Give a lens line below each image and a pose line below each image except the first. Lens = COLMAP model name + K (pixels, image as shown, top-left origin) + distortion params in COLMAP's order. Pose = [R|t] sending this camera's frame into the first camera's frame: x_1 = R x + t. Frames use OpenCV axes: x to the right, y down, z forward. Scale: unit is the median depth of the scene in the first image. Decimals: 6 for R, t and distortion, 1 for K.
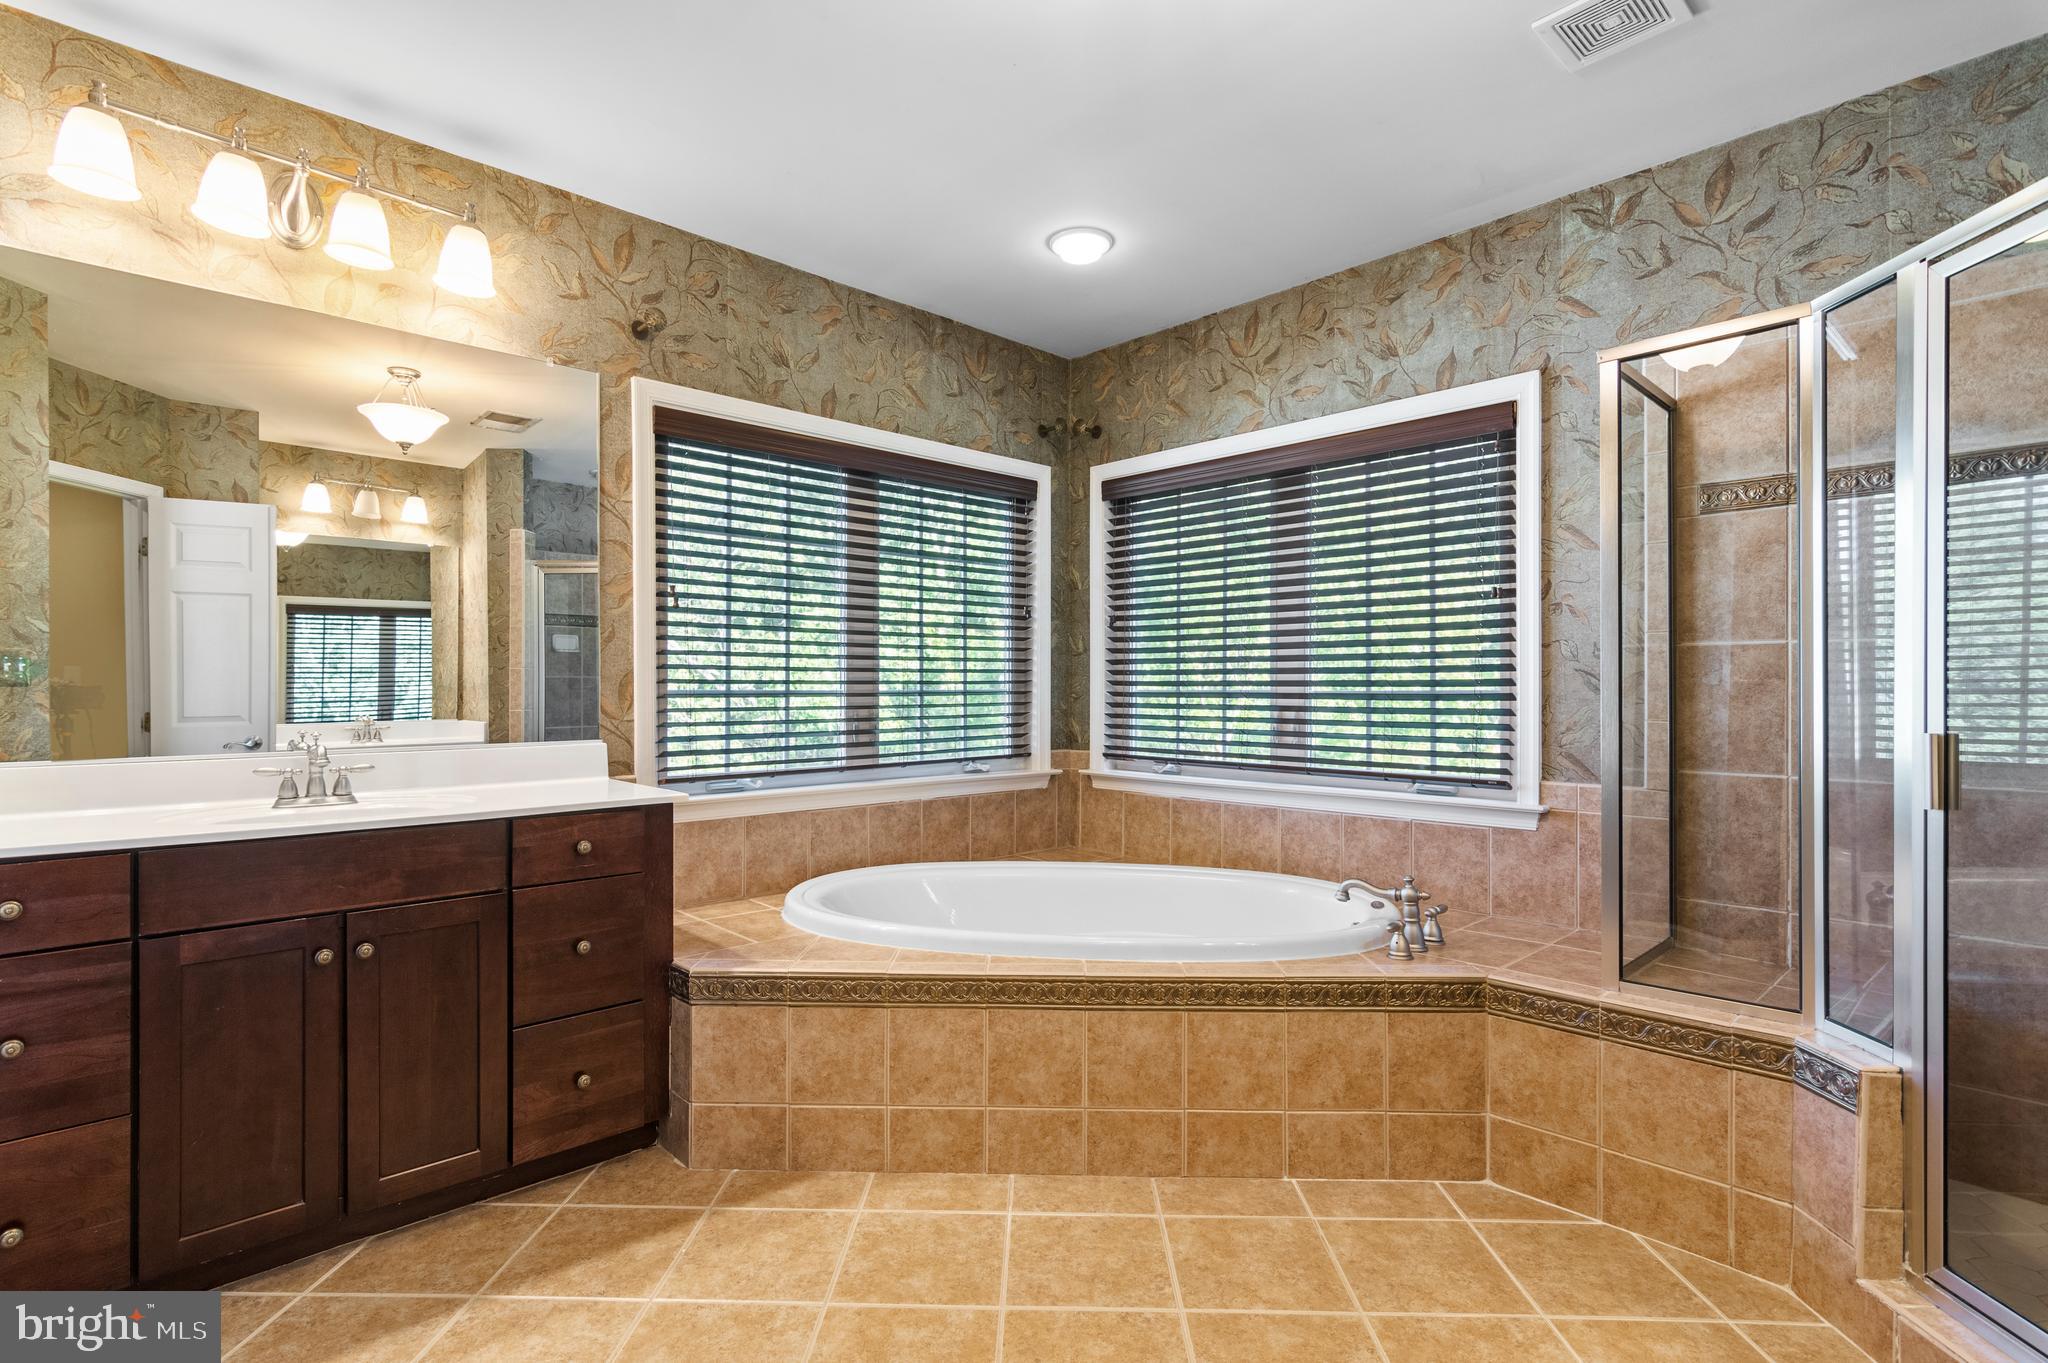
lens RADIAL K [[979.9, 0, 1020.2], [0, 979.9, 690.6], [0, 0, 1]] dist [0.000554, 0.001188]
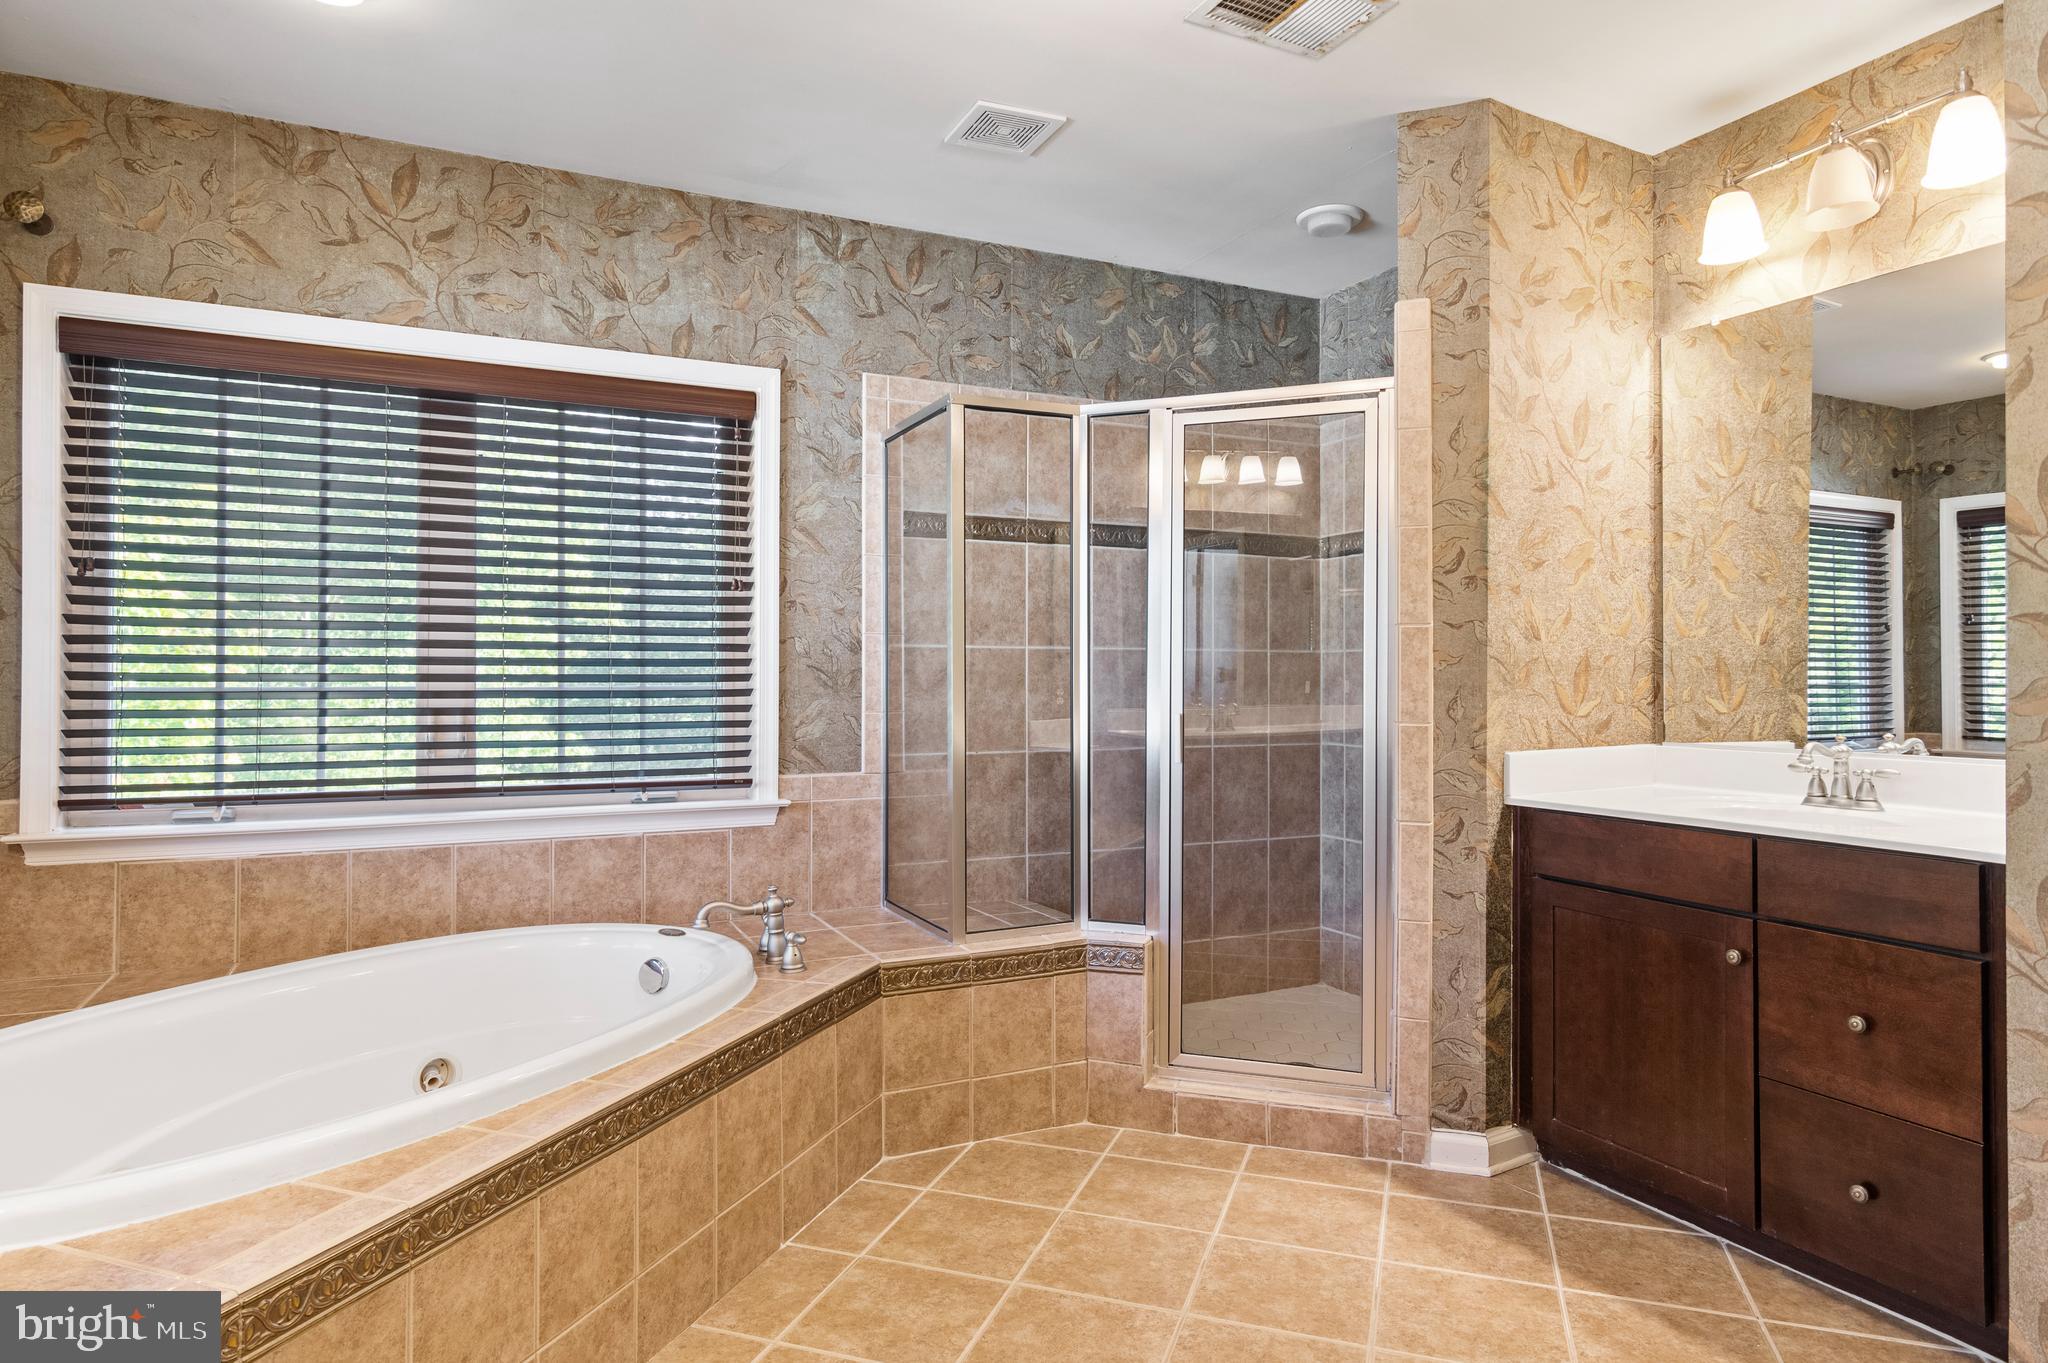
lens RADIAL K [[1177.2, 0, 1021.9], [0, 1177.2, 668.9], [0, 0, 1]] dist [0.002896, 0.000309]
pose [[0.317576, 0.004535, 0.948222, -0.533381], [0.001231, 0.999986, -0.005195, -0.010774], [-0.948232, 0.002817, 0.317566, 0.368717]]
